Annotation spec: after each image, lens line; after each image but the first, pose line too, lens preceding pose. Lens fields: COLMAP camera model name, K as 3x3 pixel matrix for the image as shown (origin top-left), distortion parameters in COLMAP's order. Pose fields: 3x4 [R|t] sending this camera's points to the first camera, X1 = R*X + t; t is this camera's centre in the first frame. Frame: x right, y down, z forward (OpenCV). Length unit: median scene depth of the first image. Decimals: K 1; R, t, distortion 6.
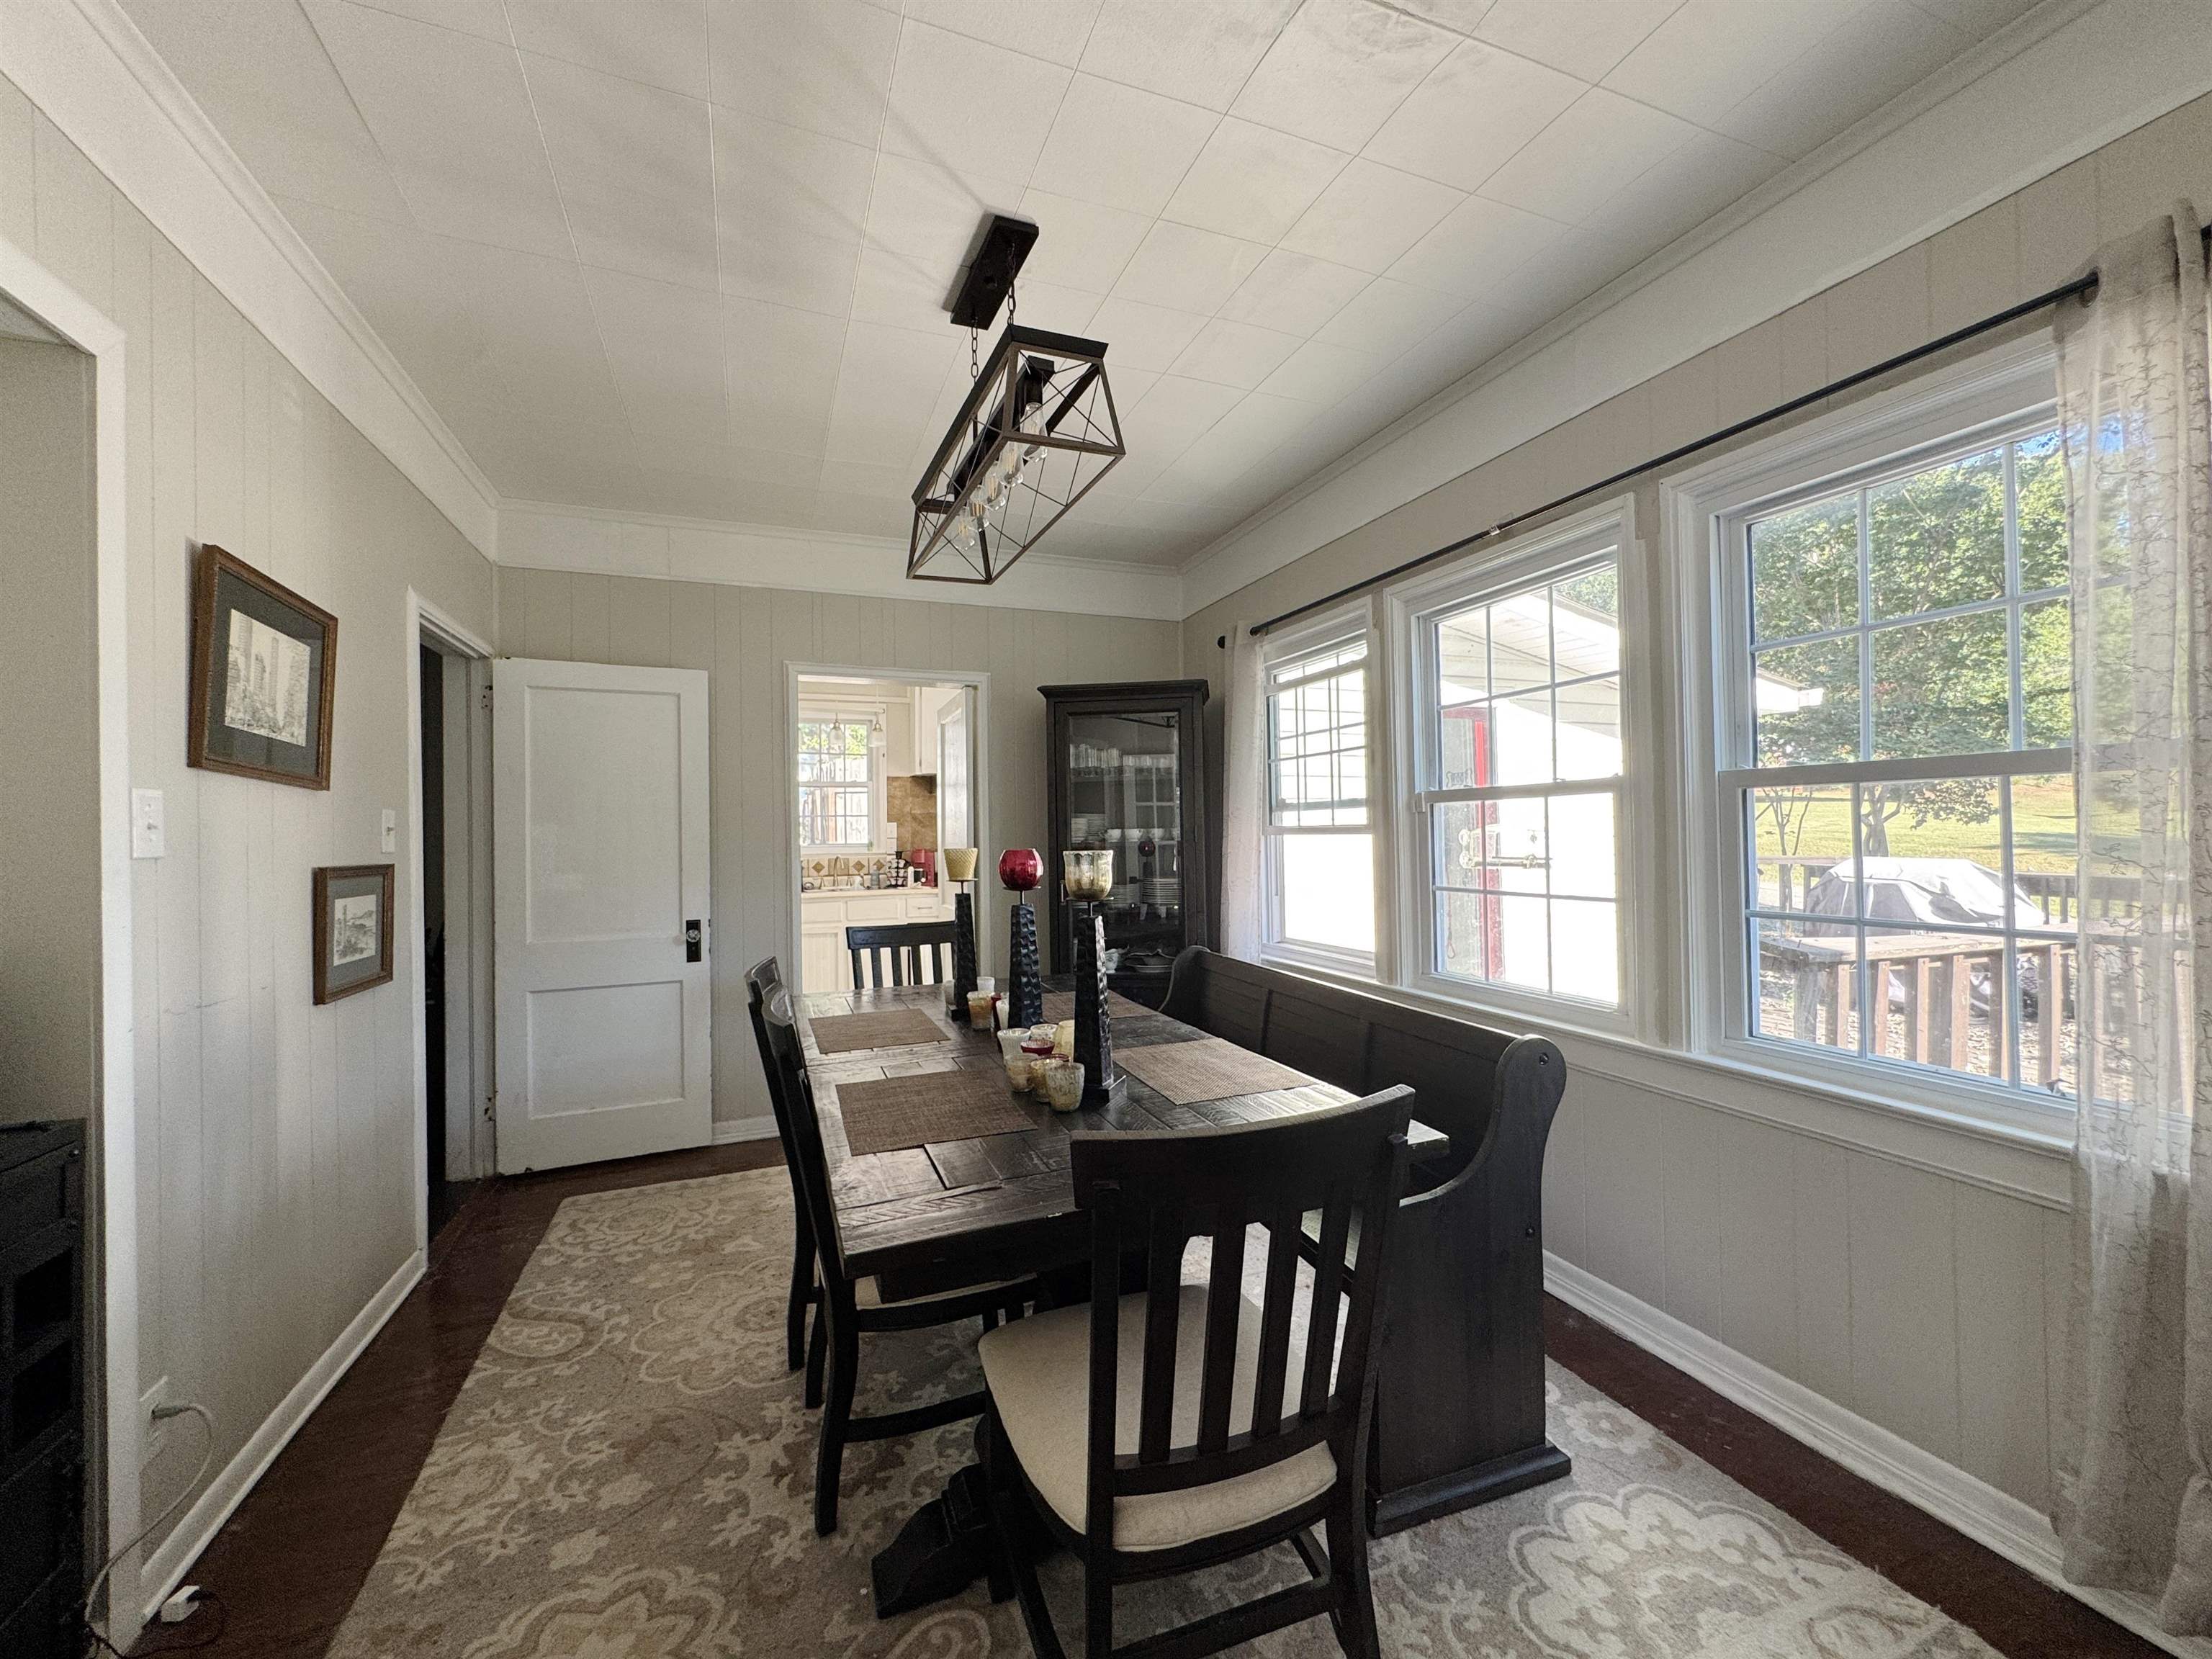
lens RADIAL K [[904.6, 0, 1112.8], [0, 904.6, 817.3], [0, 0, 1]] dist [-0.002127, -0.000025]
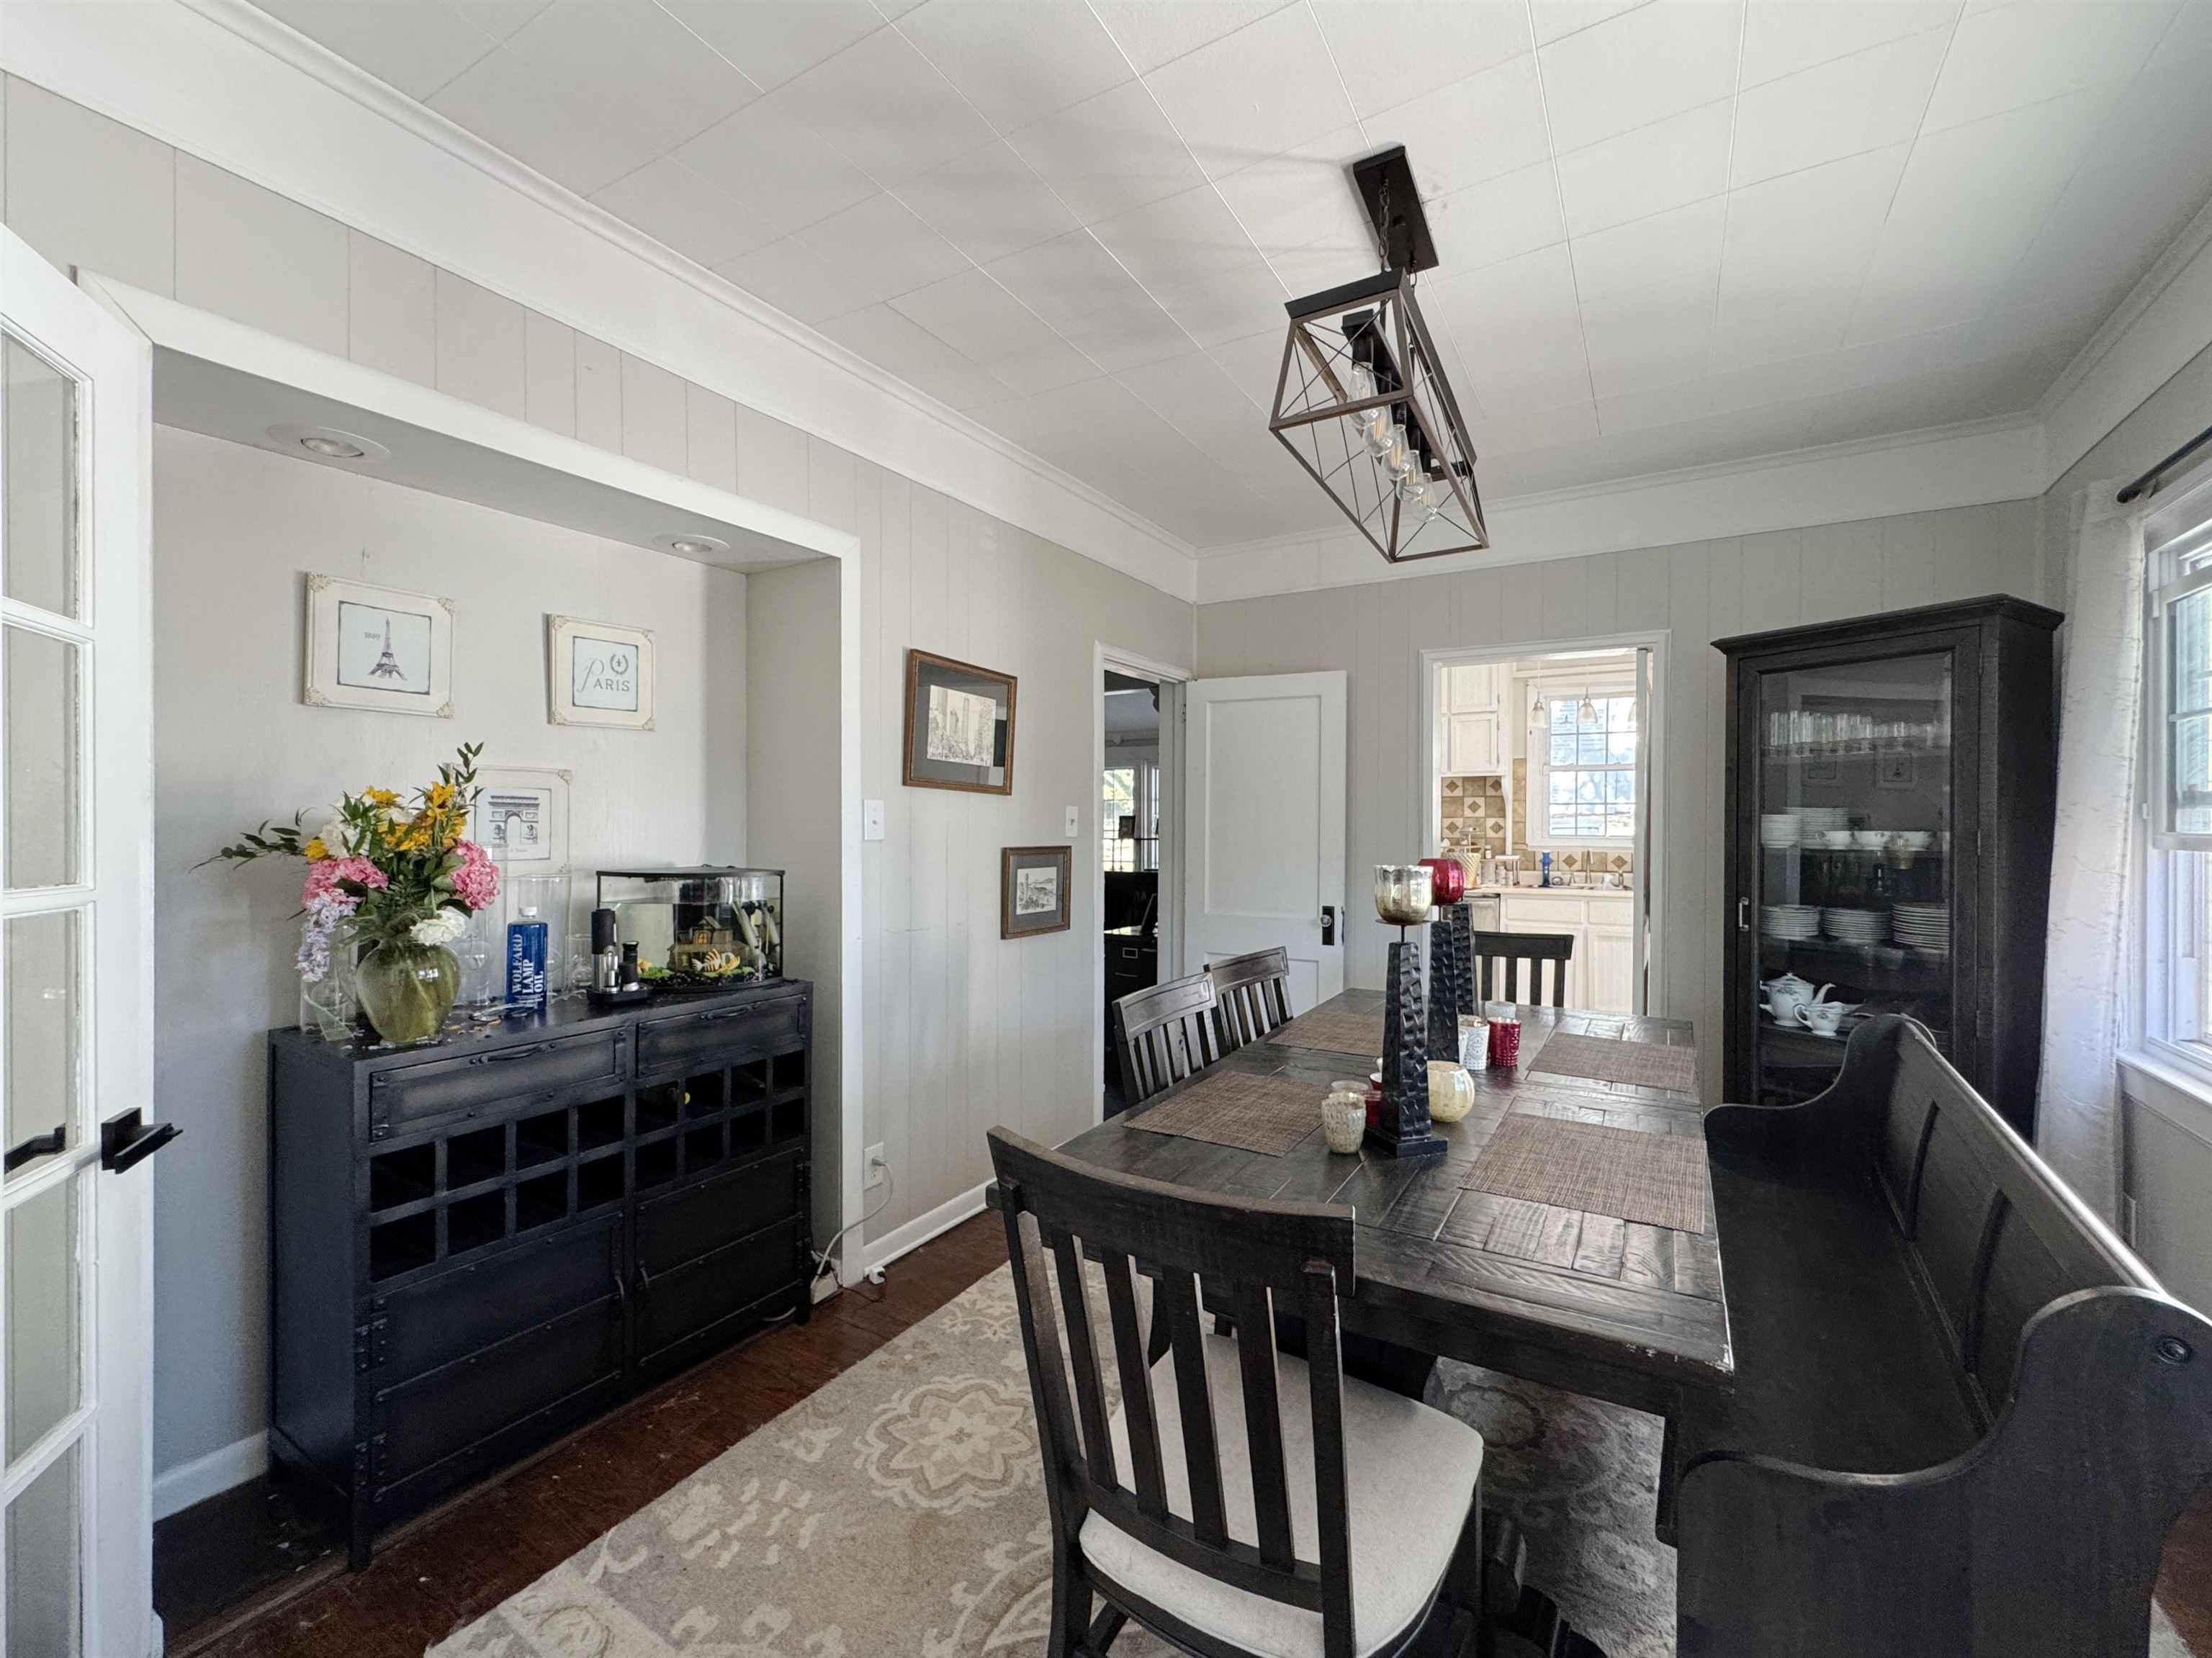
lens RADIAL K [[951.6, 0, 1105.9], [0, 951.6, 815.3], [0, 0, 1]] dist [-0.000771, 0.000116]
pose [[0.586600, 0.014308, -0.809750, 0.315408], [0.002528, 0.999807, 0.019497, -0.017673], [0.809873, -0.013484, 0.586451, 0.139786]]
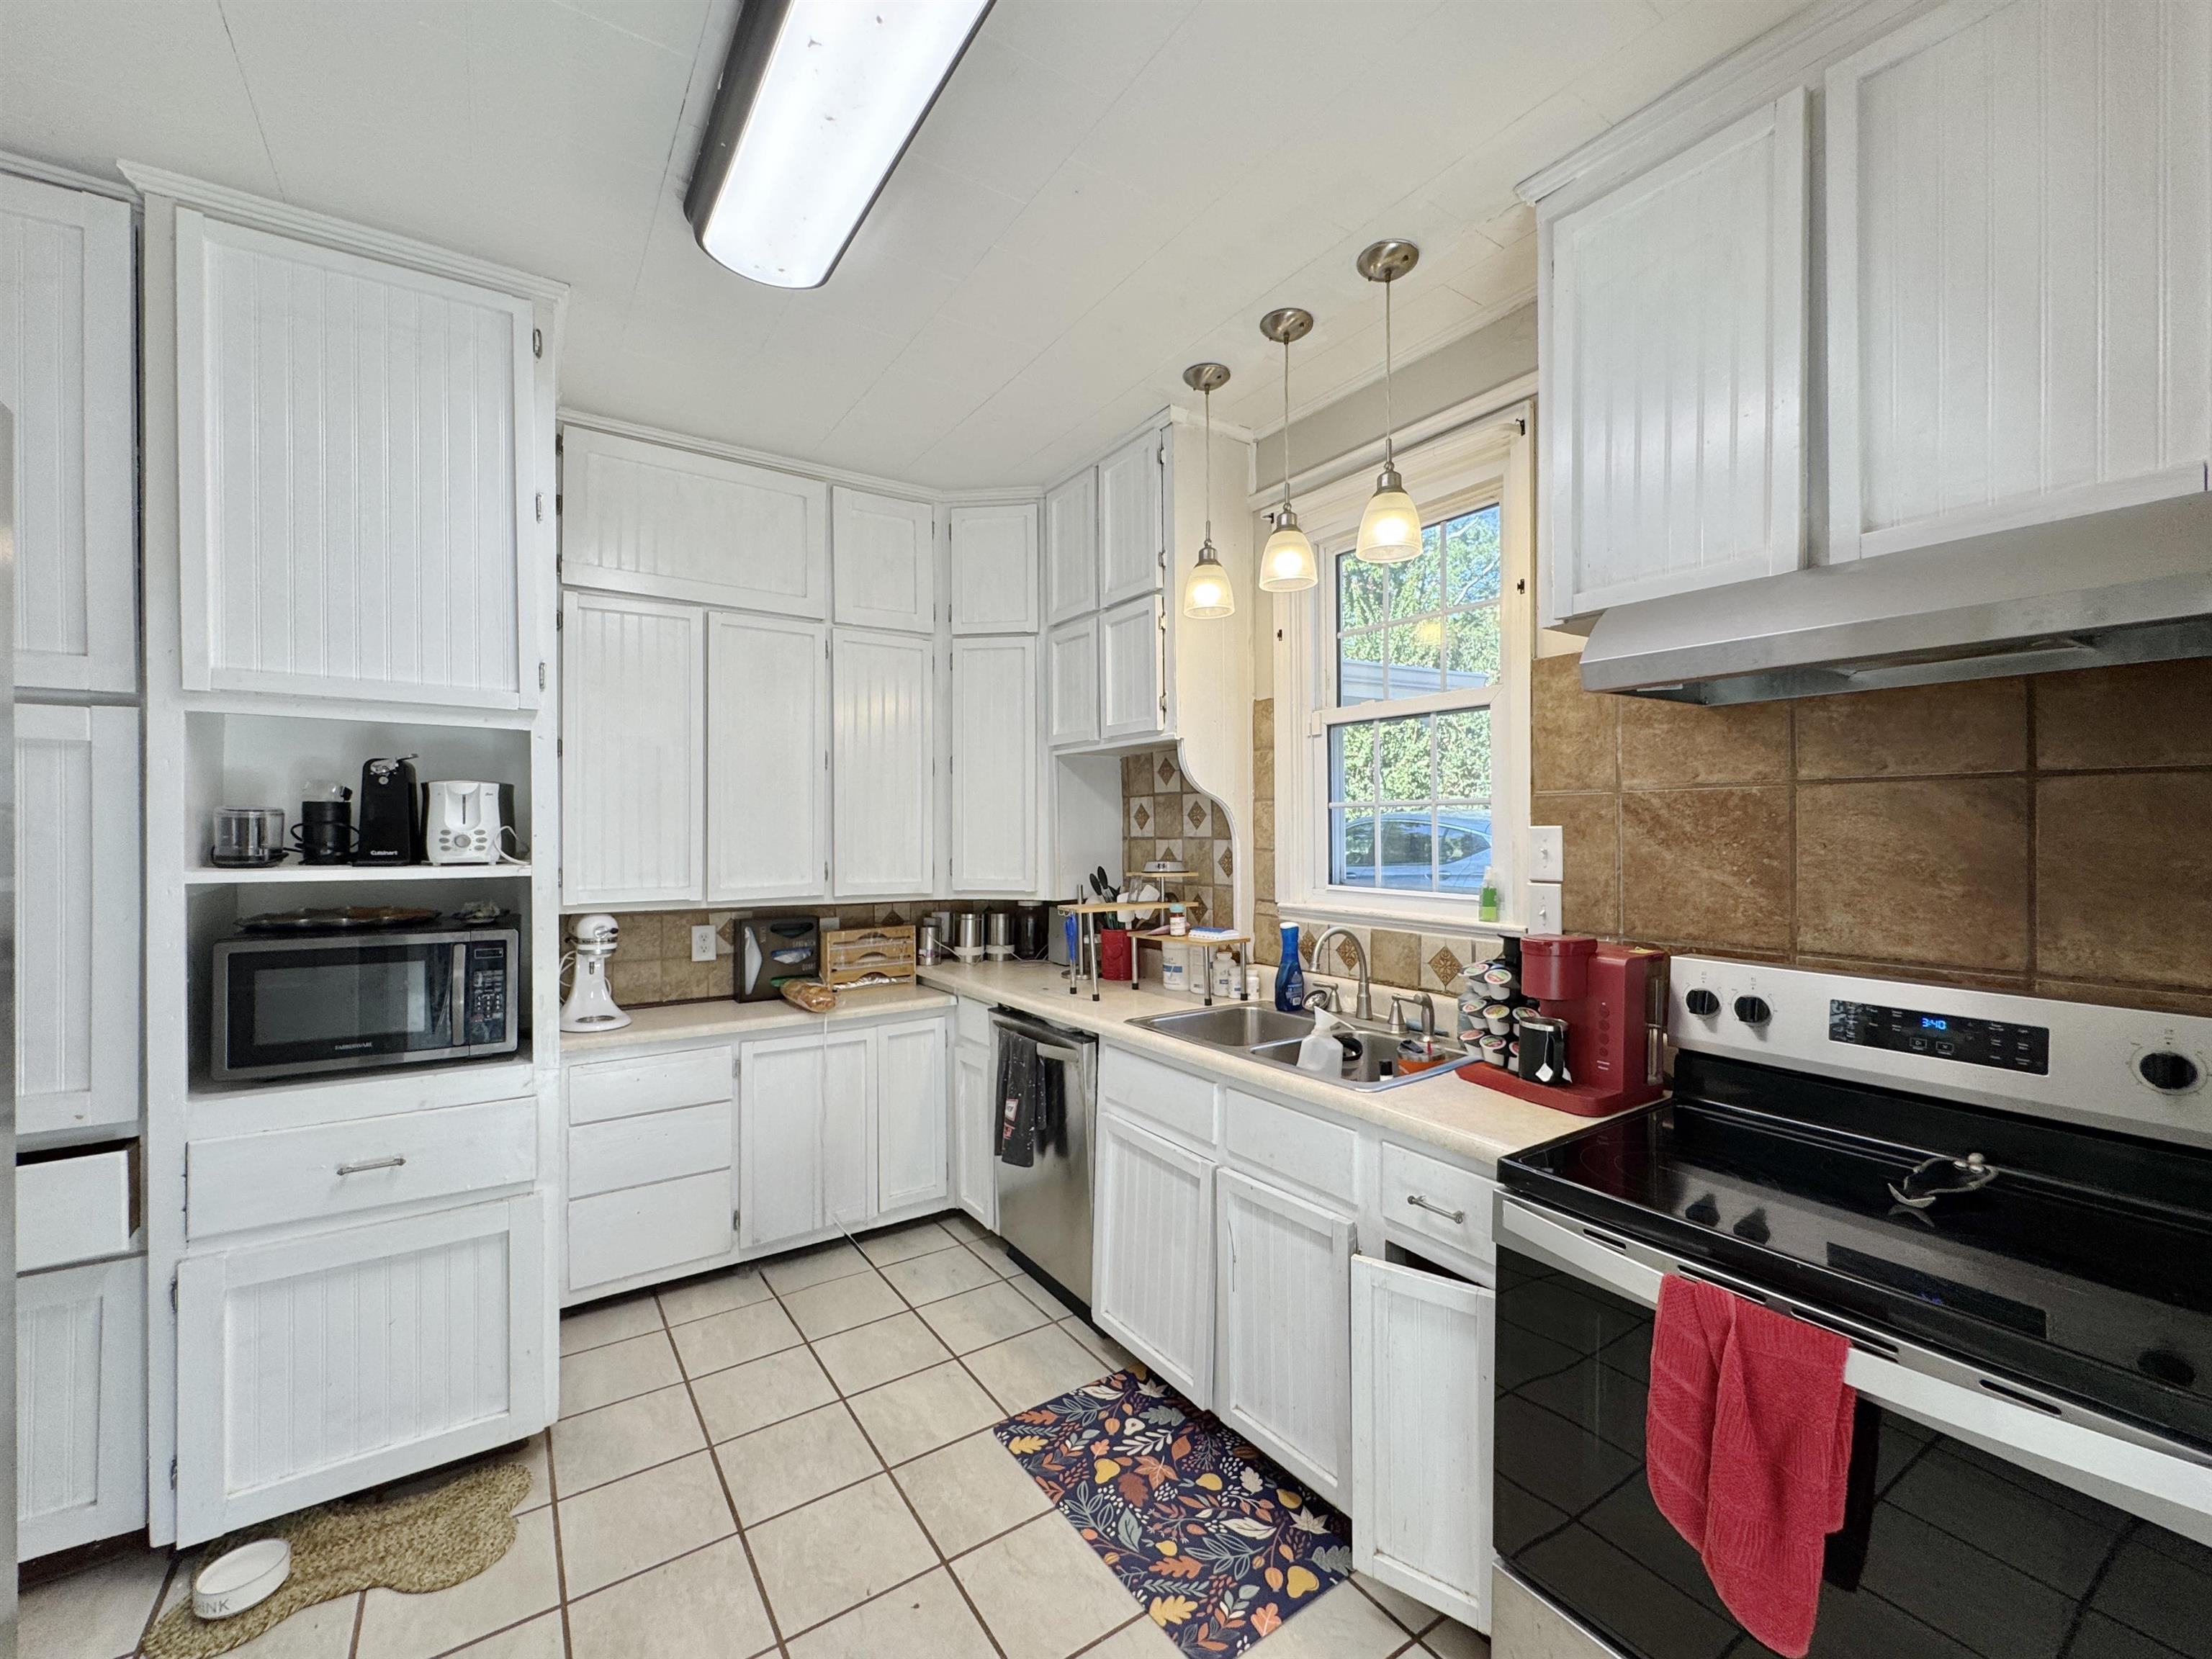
lens RADIAL K [[904.6, 0, 1112.8], [0, 904.6, 817.3], [0, 0, 1]] dist [-0.002127, -0.000025]
pose [[0.236943, 0.007901, -0.971491, -0.015663], [0.018684, 0.999745, 0.012687, -0.004958], [0.971344, -0.021157, 0.236735, 1.556753]]
